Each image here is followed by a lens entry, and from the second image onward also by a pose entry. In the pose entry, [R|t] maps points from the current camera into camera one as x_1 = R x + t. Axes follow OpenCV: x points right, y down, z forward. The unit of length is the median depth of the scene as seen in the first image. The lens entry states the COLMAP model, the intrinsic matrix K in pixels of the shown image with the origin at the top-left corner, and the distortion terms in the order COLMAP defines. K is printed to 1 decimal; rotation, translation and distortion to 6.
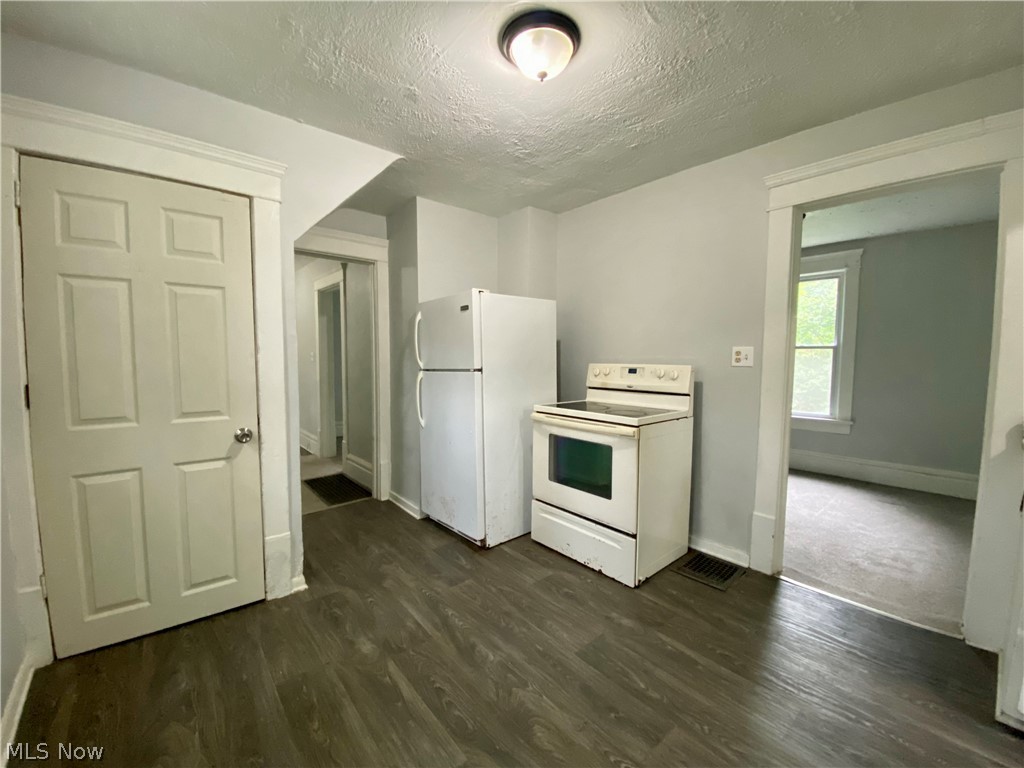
lens RADIAL K [[418.1, 0, 512.0], [0, 418.1, 384.0], [0, 0, 1]] dist [0.037259, -0.022962]
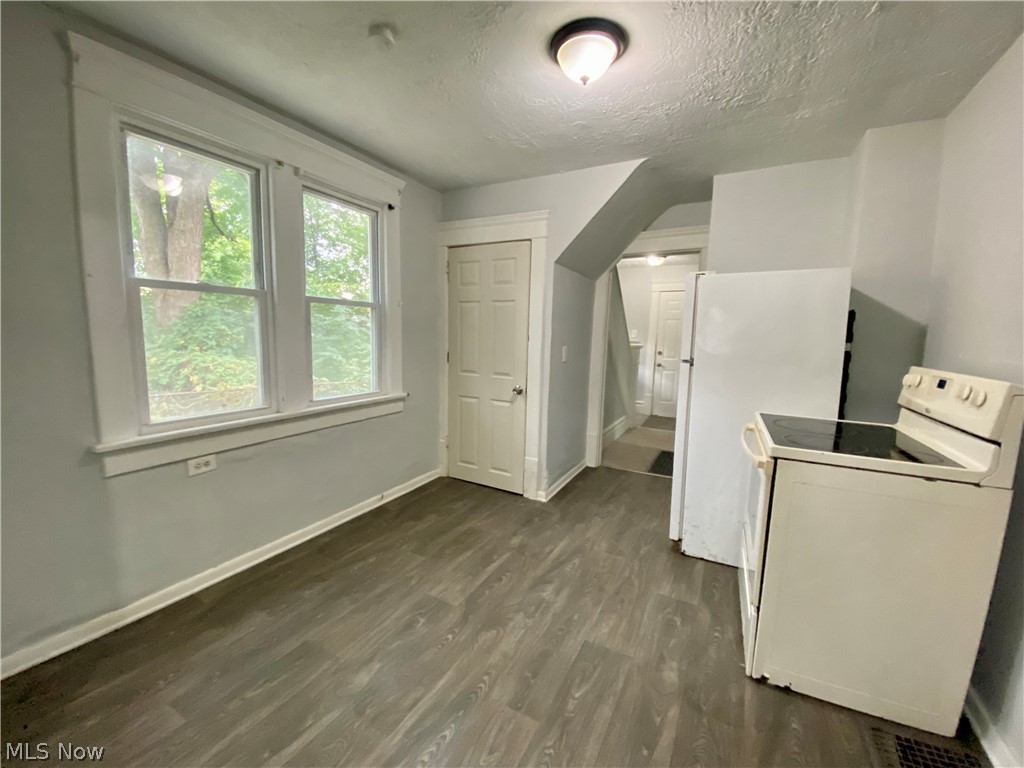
lens RADIAL K [[414.7, 0, 508.3], [0, 414.7, 383.5], [0, 0, 1]] dist [0.031309, -0.022719]
pose [[0.361929, 0.117992, -0.924708, 0.870152], [-0.081402, 0.992168, 0.094739, -0.055117], [0.928645, 0.040984, 0.368699, 0.395217]]
